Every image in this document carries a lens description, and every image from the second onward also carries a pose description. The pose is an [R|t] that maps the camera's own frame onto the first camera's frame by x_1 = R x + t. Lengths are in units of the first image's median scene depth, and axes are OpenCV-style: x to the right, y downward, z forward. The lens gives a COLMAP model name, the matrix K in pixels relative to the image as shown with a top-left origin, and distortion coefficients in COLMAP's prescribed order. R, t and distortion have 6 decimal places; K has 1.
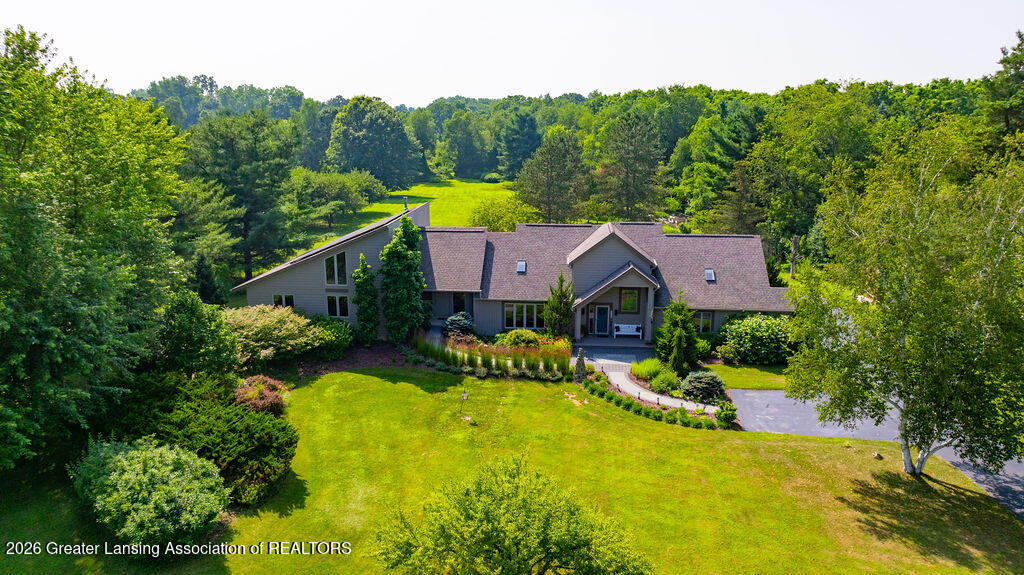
lens RADIAL K [[719.3, 0, 512.0], [0, 719.3, 287.5], [0, 0, 1]] dist [0.004543, 0.001315]
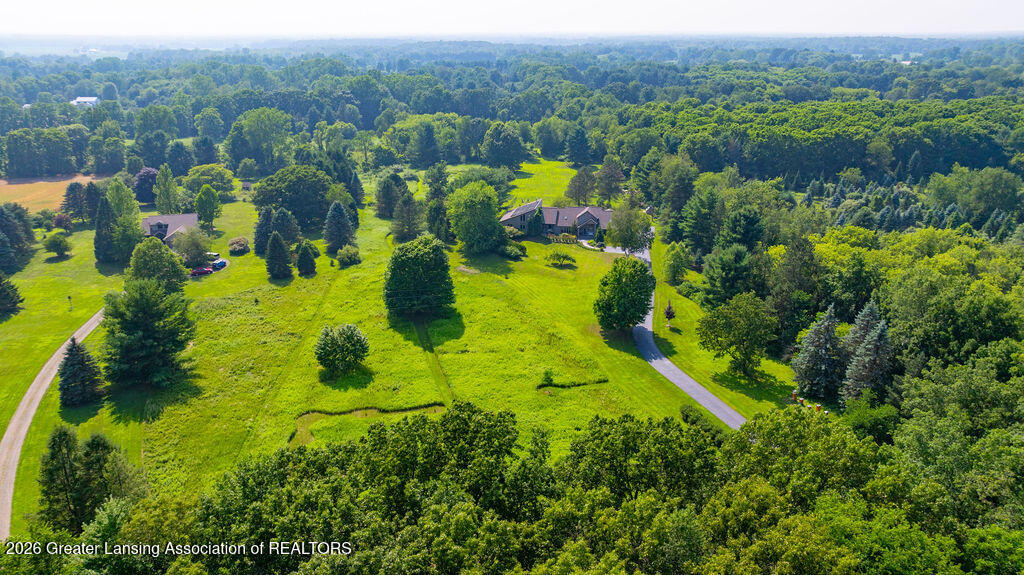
lens RADIAL K [[719.3, 0, 512.0], [0, 719.3, 287.5], [0, 0, 1]] dist [0.004543, 0.001315]
pose [[0.995219, 0.030902, -0.092649, 0.106680], [-0.019619, 0.992543, 0.120308, -0.130069], [0.095676, -0.117915, 0.988404, -3.338836]]
